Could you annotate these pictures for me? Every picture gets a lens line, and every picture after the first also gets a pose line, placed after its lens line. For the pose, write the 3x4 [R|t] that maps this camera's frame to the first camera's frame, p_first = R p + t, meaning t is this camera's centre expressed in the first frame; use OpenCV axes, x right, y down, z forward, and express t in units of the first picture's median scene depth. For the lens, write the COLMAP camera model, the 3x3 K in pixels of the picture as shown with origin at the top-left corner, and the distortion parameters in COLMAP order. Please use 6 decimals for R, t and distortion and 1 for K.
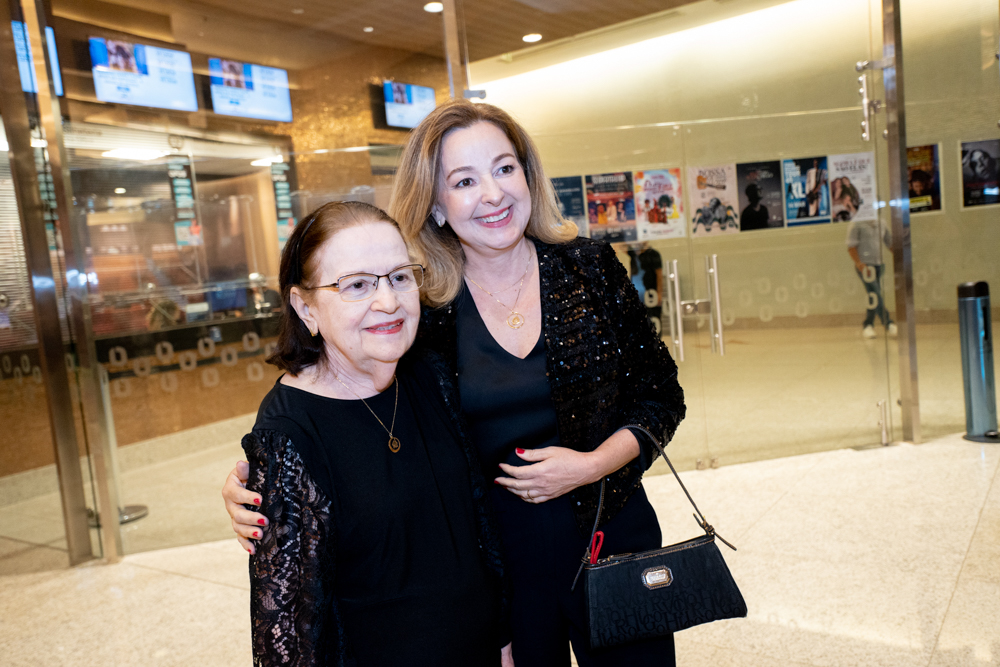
lens RADIAL K [[807.5, 0, 501.9], [0, 807.5, 337.4], [0, 0, 1]] dist [0.010844, 0.024810]
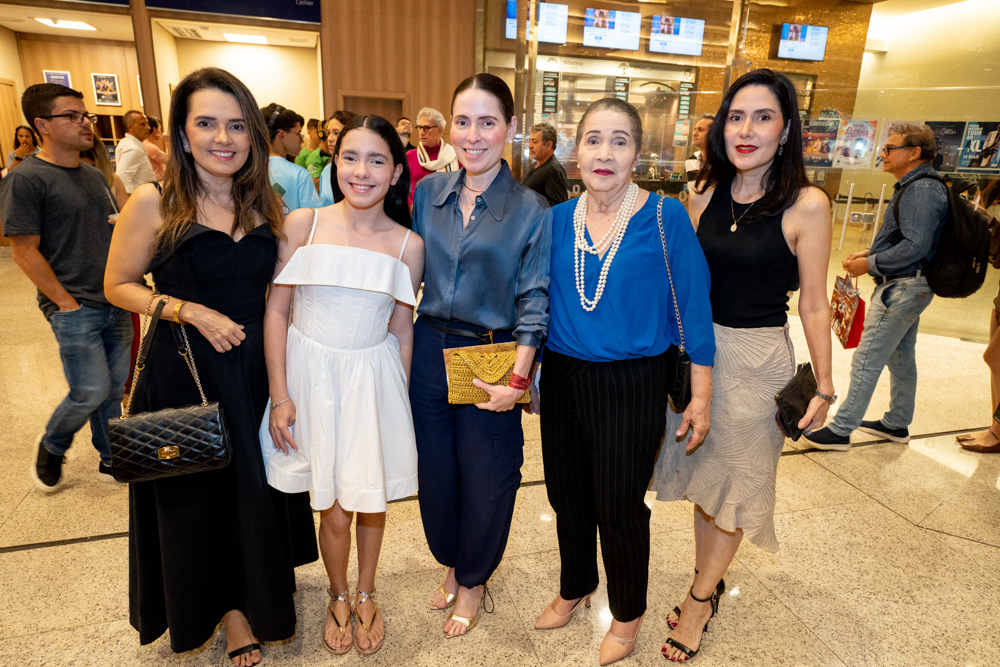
lens RADIAL K [[587.5, 0, 494.2], [0, 587.5, 331.9], [0, 0, 1]] dist [-0.008081, 0.005173]
pose [[0.767873, 0.302247, -0.564817, 0.395745], [-0.165656, 0.945394, 0.280691, -0.028149], [0.618813, -0.121969, 0.776012, -0.307277]]
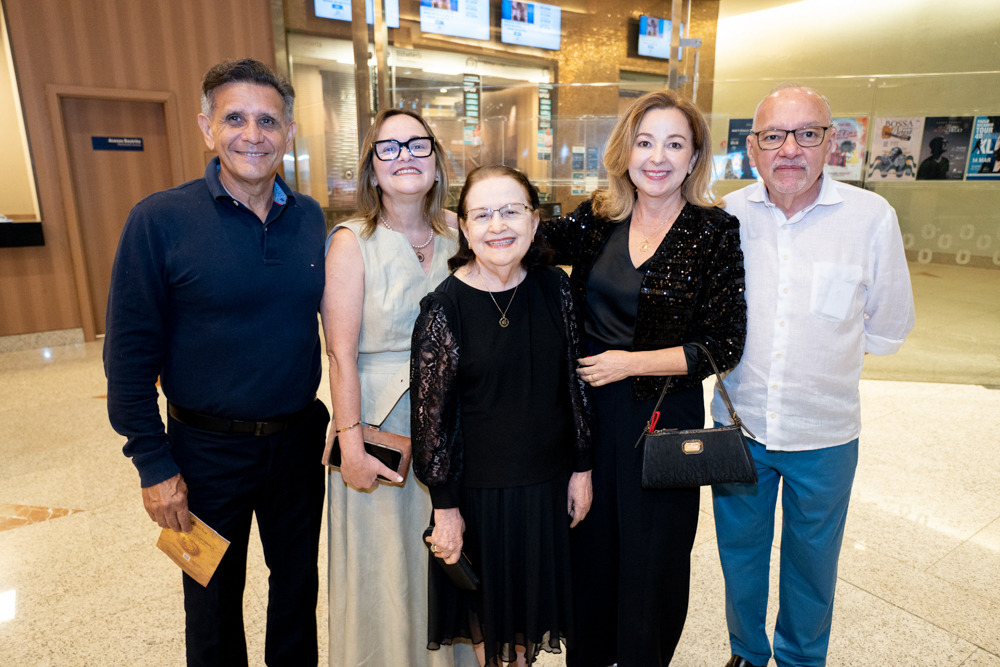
lens RADIAL K [[646.8, 0, 498.3], [0, 646.8, 333.5], [0, 0, 1]] dist [-0.001347, 0.009105]
pose [[0.935303, 0.175452, -0.307286, 0.066382], [-0.121477, 0.974846, 0.186864, -0.021111], [0.332342, -0.137446, 0.933090, -0.059039]]
